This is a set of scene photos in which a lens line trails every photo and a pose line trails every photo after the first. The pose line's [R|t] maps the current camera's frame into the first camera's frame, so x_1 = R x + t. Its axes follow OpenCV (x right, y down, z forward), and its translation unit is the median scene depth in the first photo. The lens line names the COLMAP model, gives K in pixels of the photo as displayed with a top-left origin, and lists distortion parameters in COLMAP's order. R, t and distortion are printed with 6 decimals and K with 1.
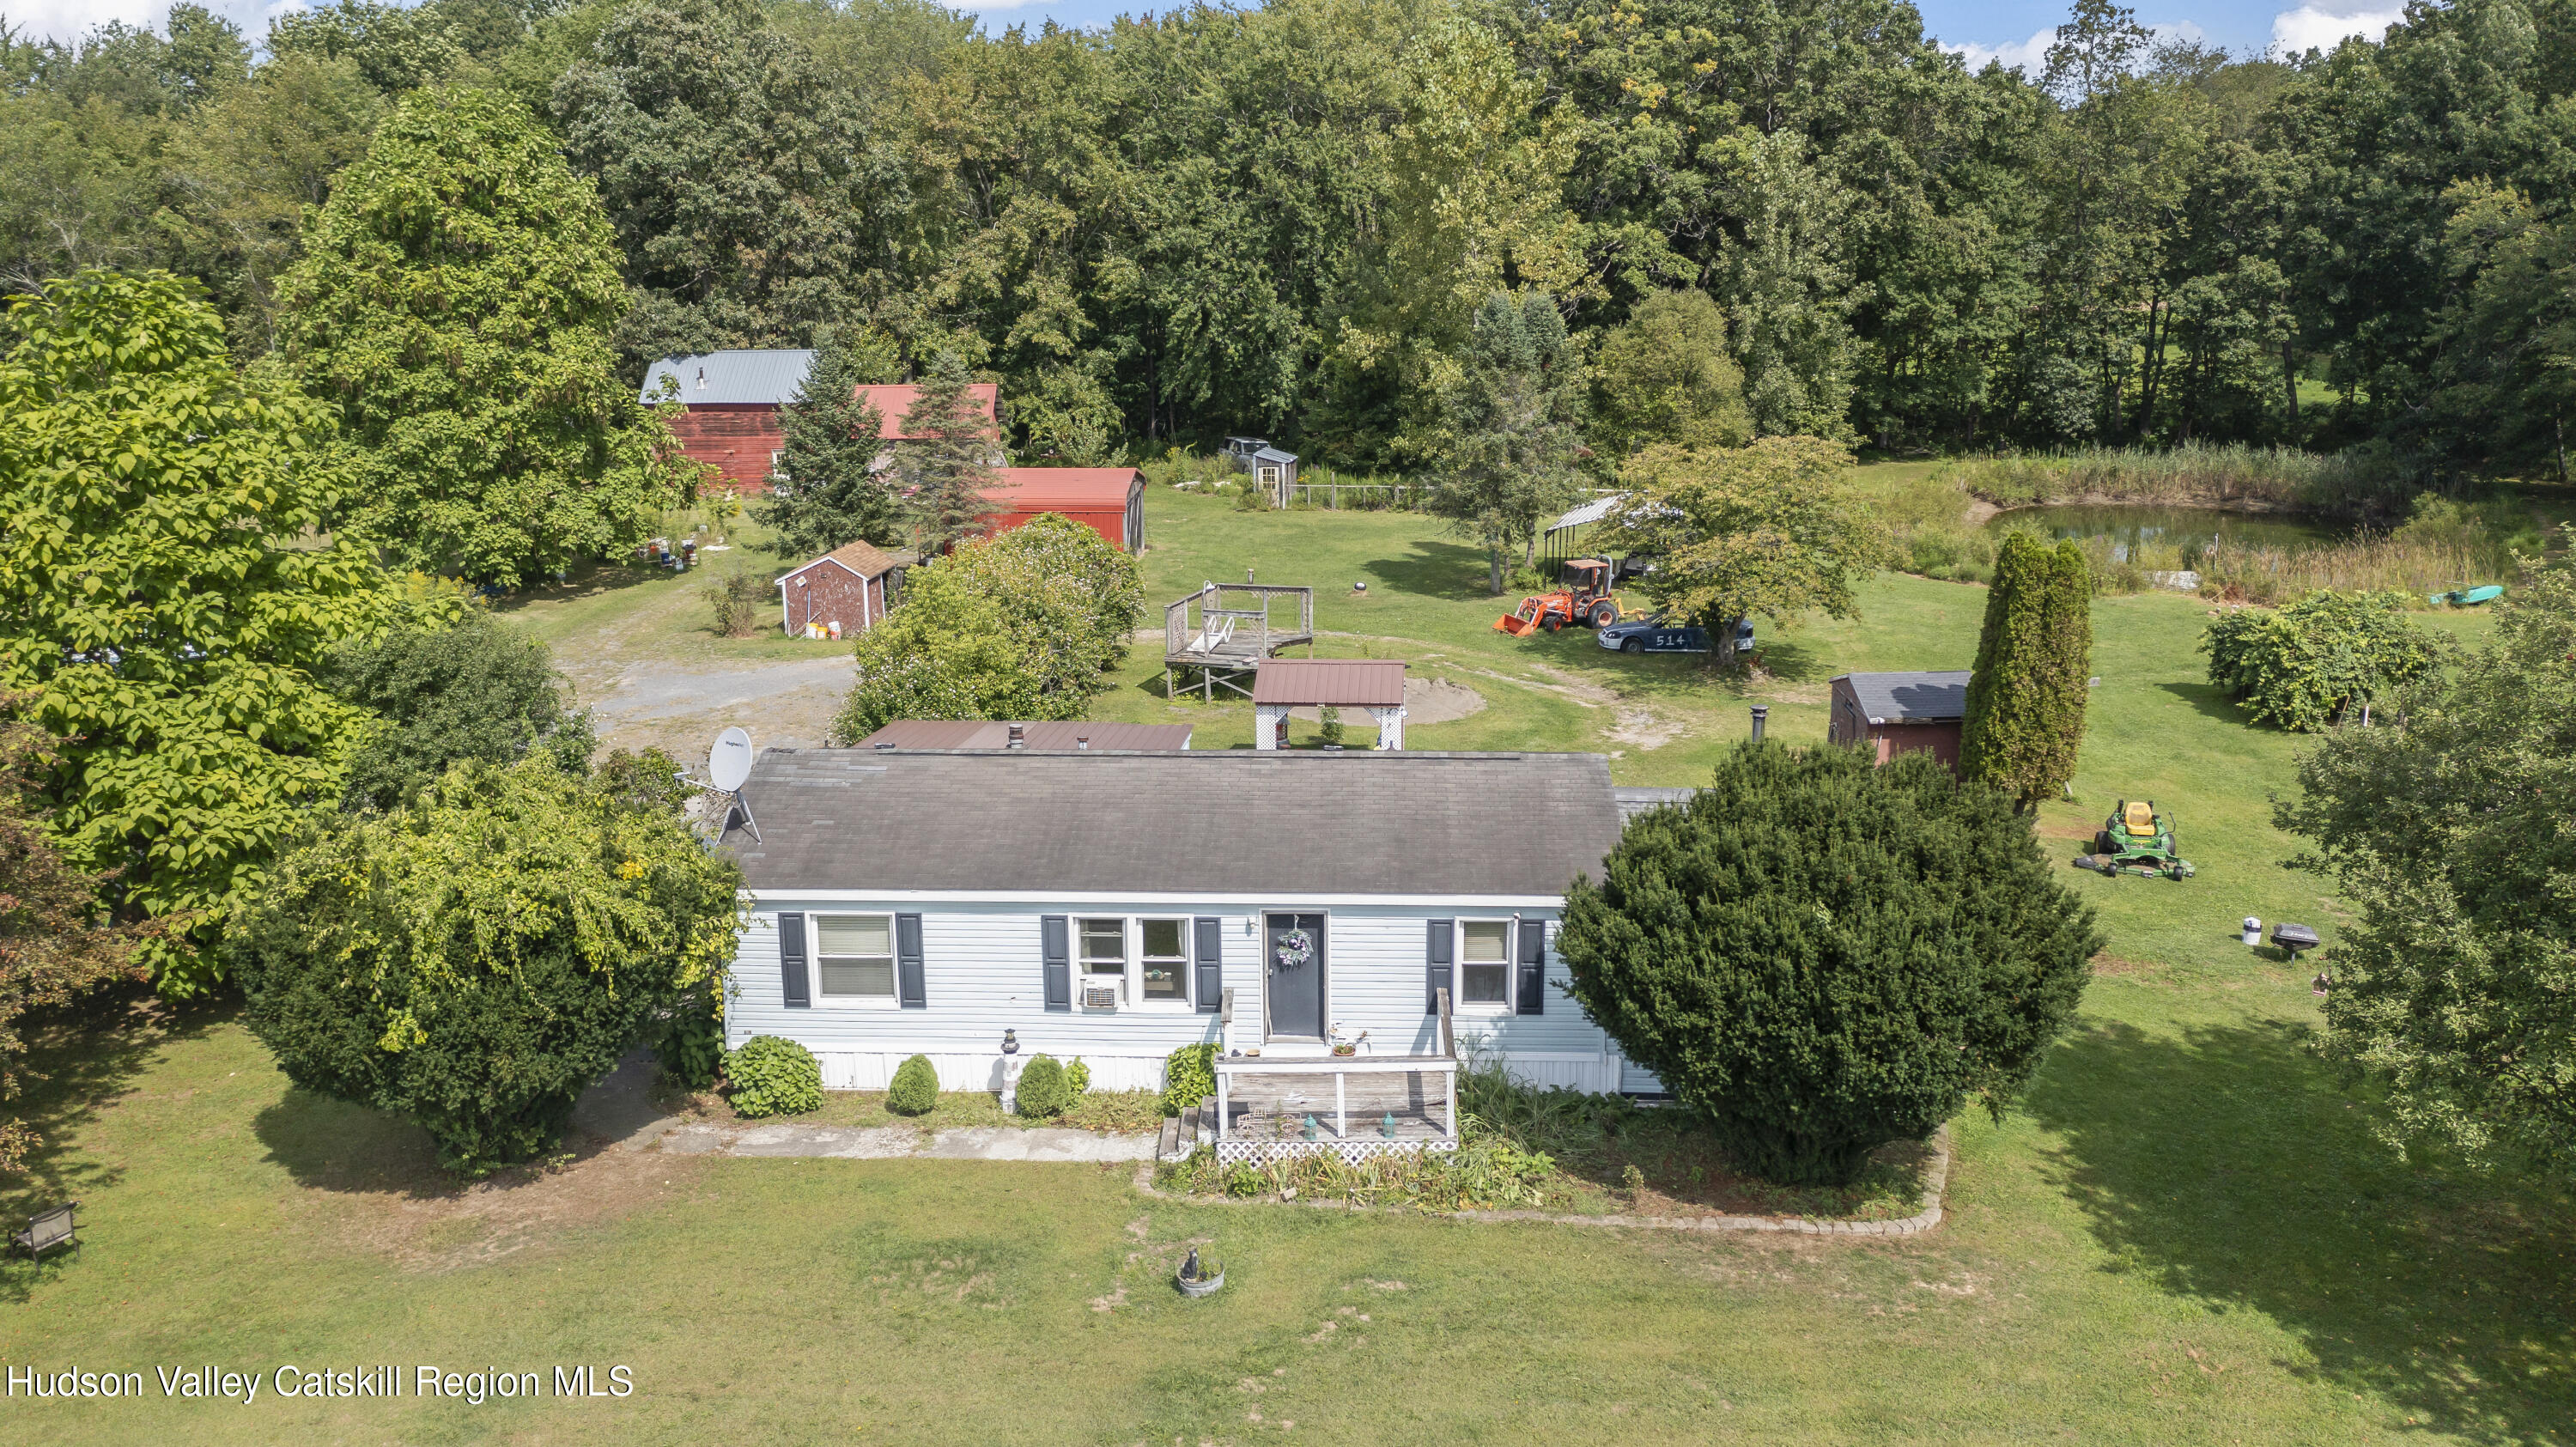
lens RADIAL K [[2074.5, 0, 1288.0], [0, 2074.5, 723.5], [0, 0, 1]] dist [-0.004520, 0.012731]
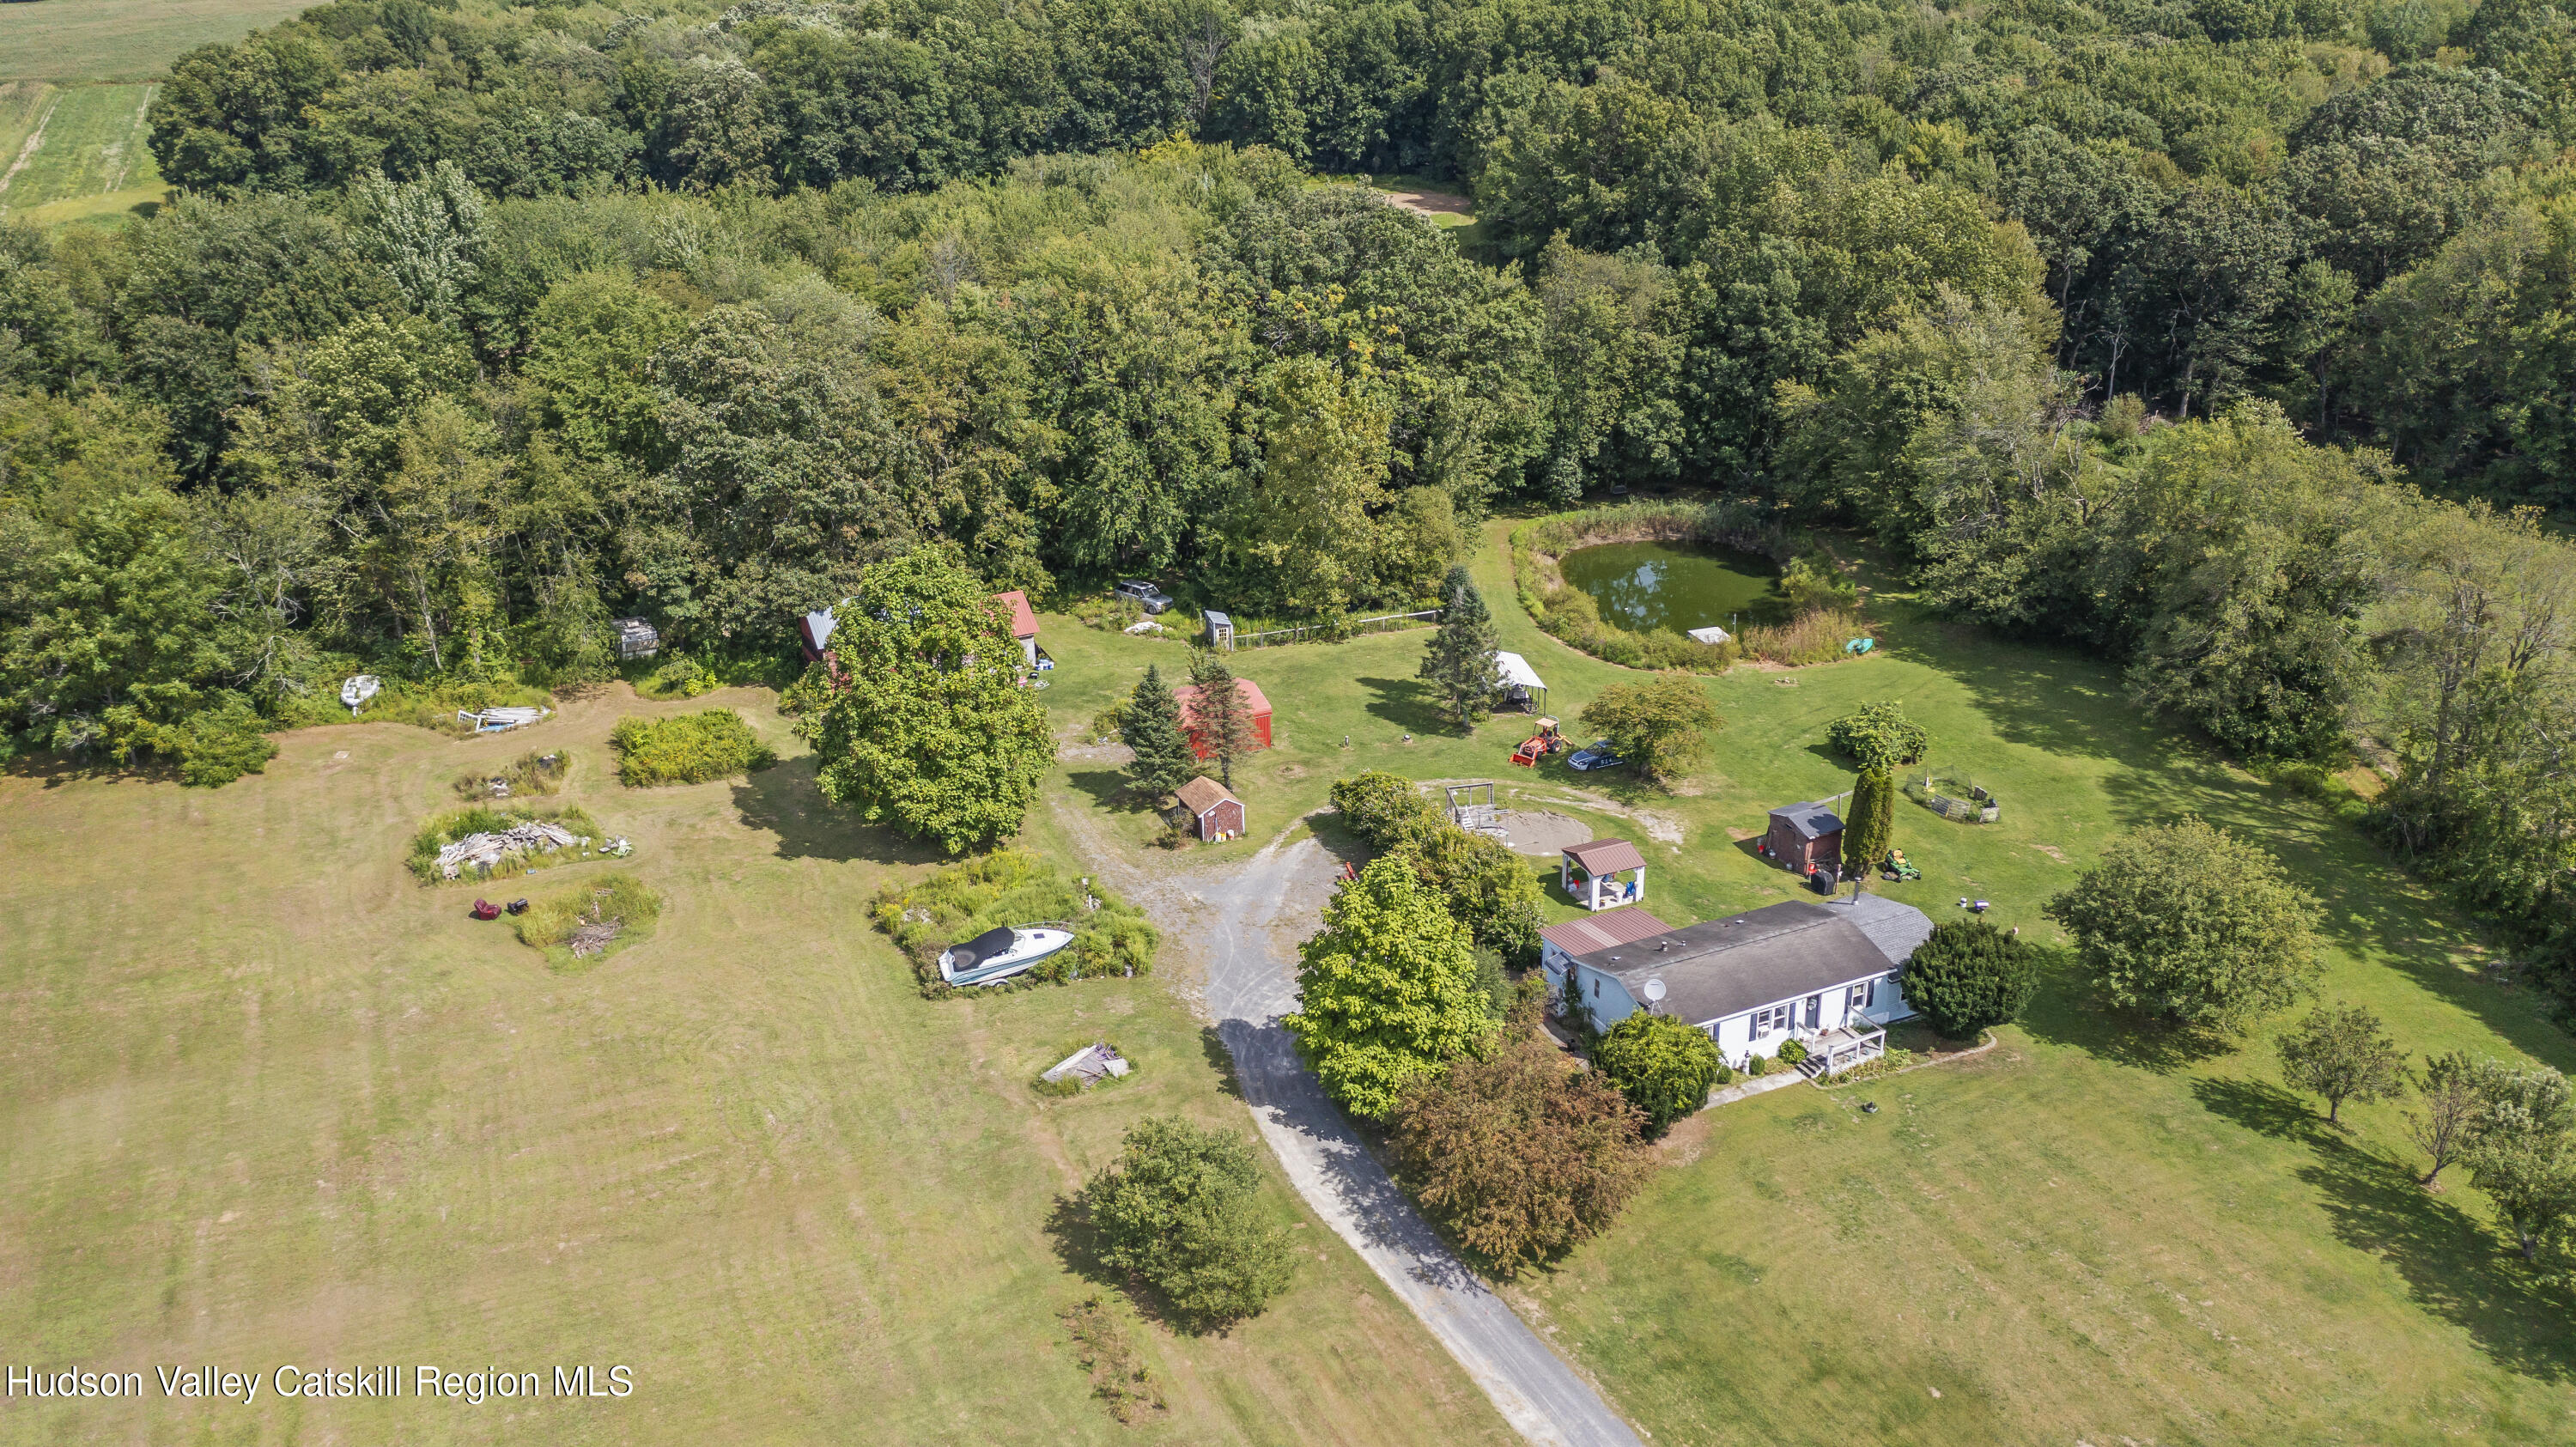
lens RADIAL K [[2074.5, 0, 1288.0], [0, 2074.5, 723.5], [0, 0, 1]] dist [-0.004520, 0.012731]
pose [[0.885056, -0.190756, 0.424603, -2.032818], [0.124697, 0.975997, 0.178553, -1.012957], [-0.448471, -0.105083, 0.887599, -1.495799]]
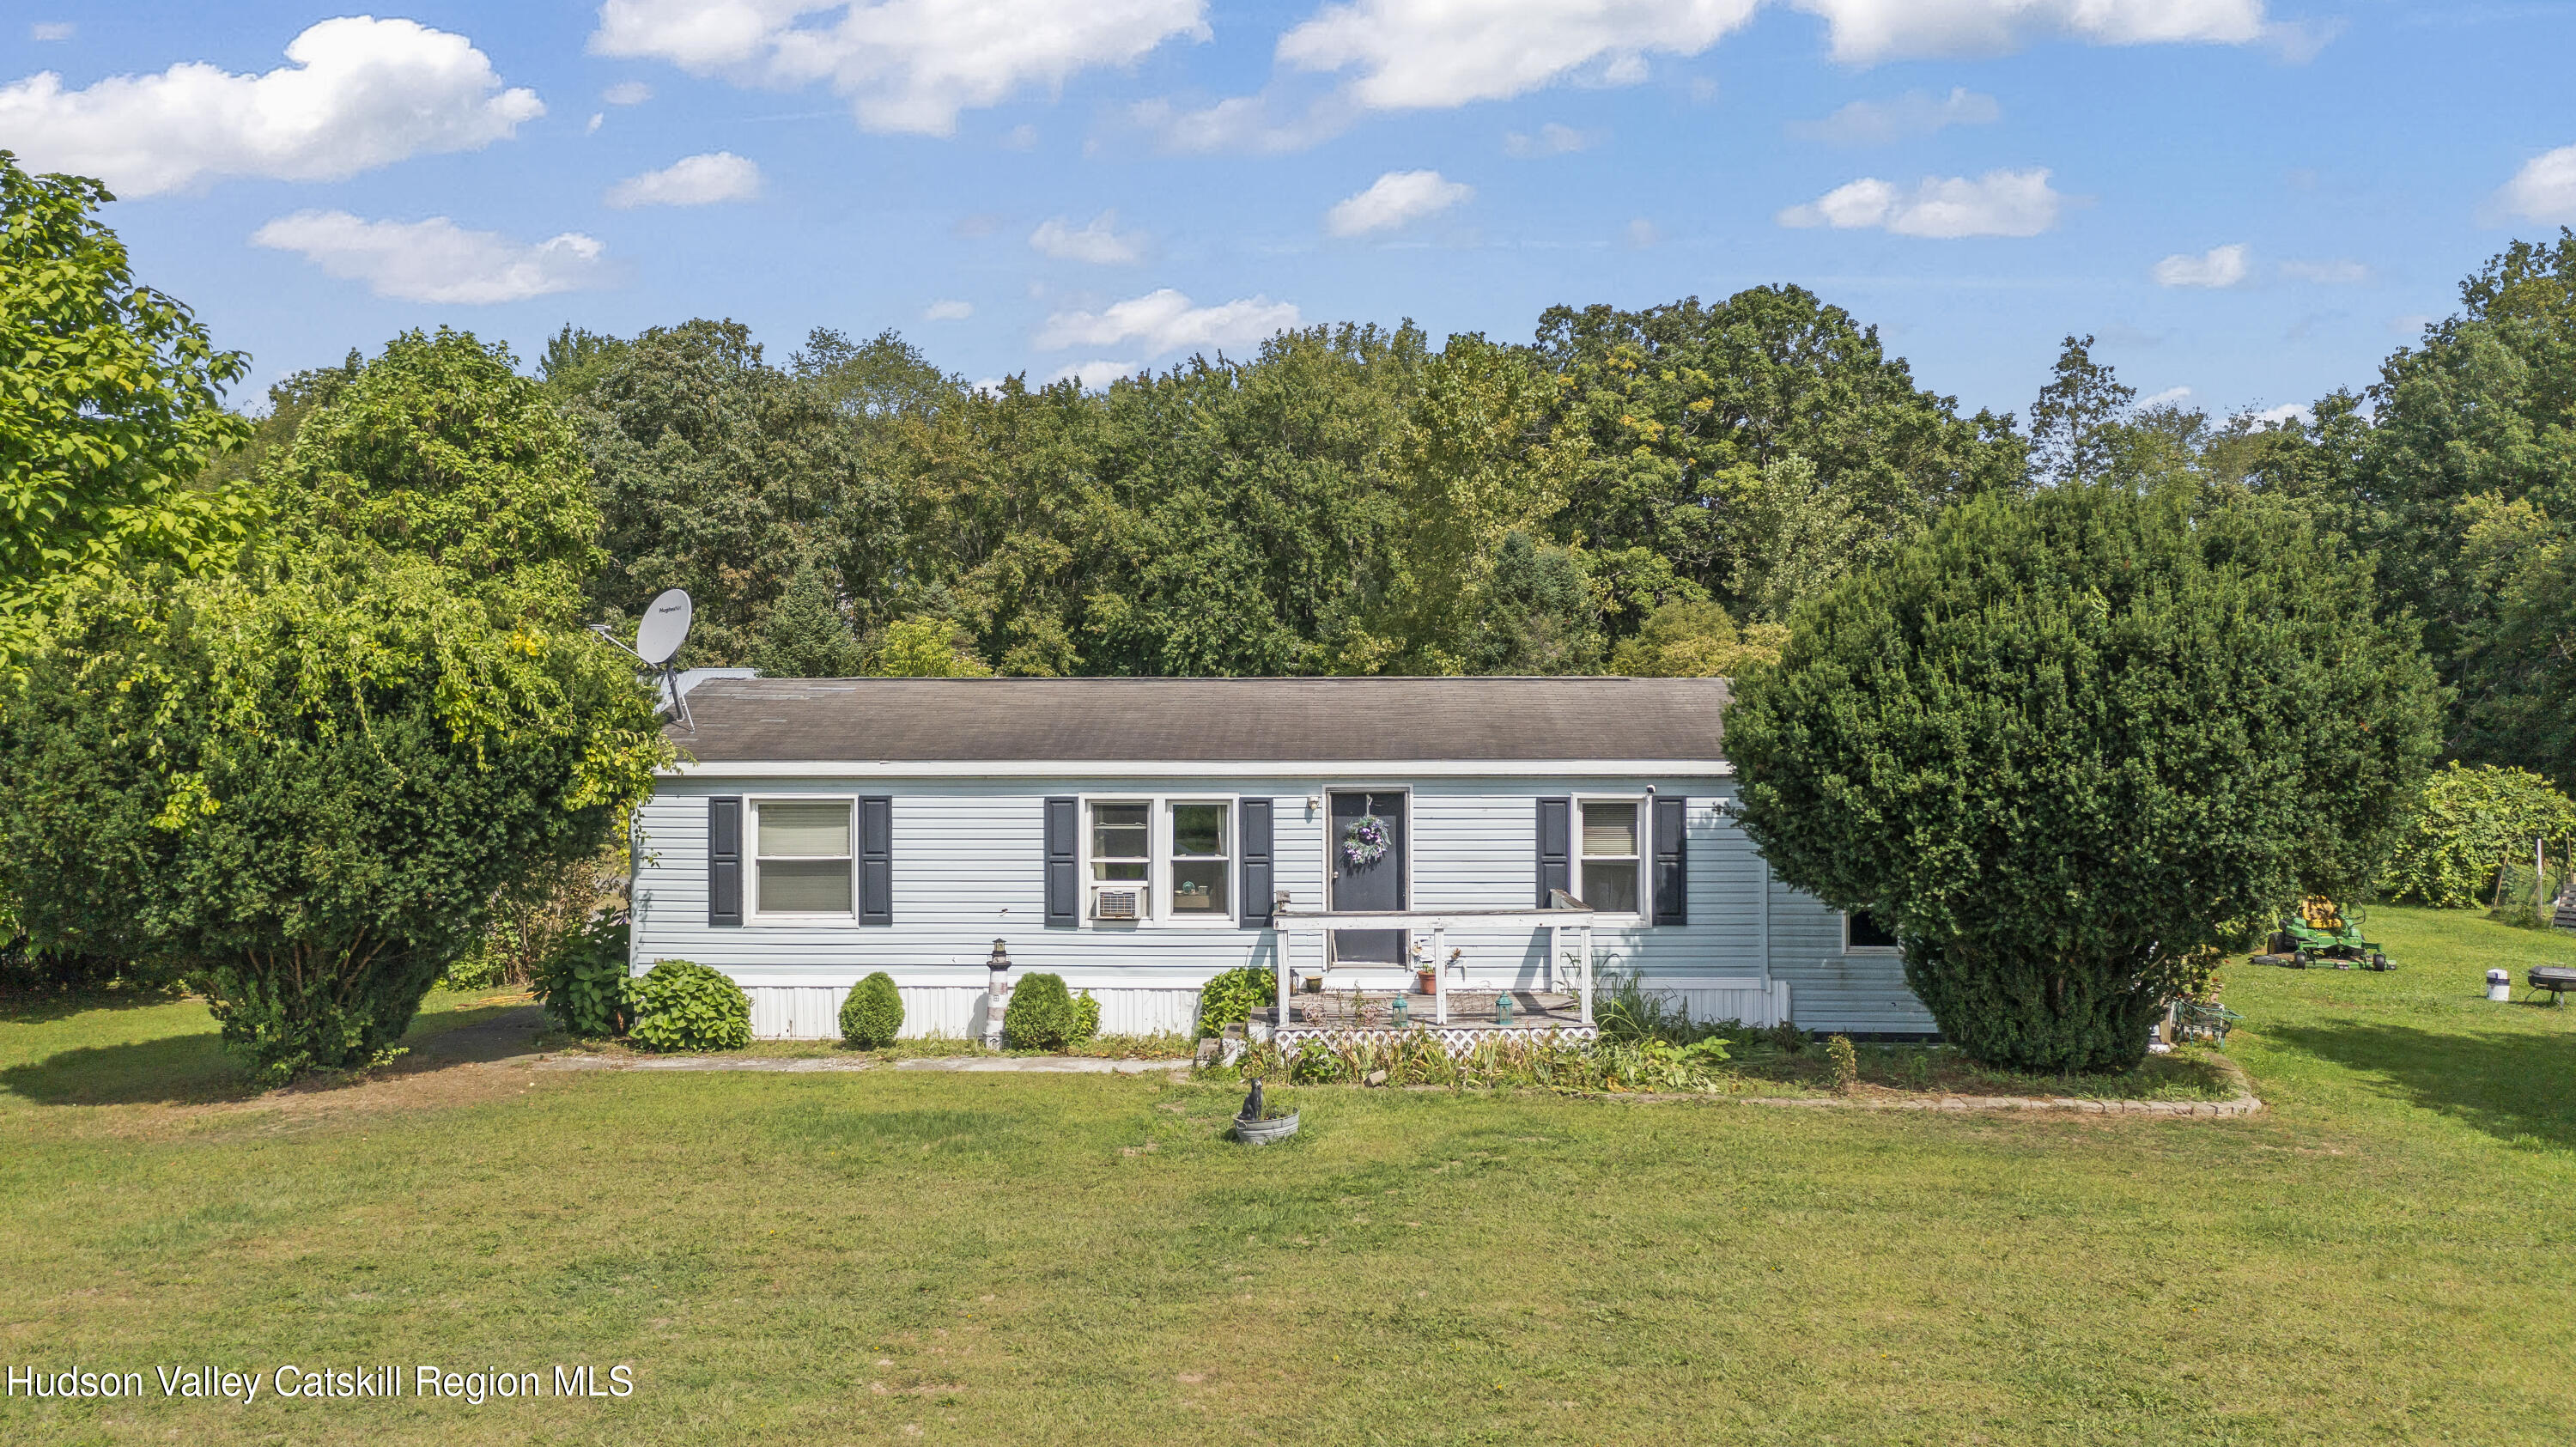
lens RADIAL K [[2064.7, 0, 1288.0], [0, 2064.7, 723.5], [0, 0, 1]] dist [0.001374, -0.013552]
pose [[0.999894, 0.005361, 0.013539, -0.037176], [-0.001816, 0.968424, -0.249302, 0.257699], [-0.014447, 0.249251, 0.968331, 0.231725]]
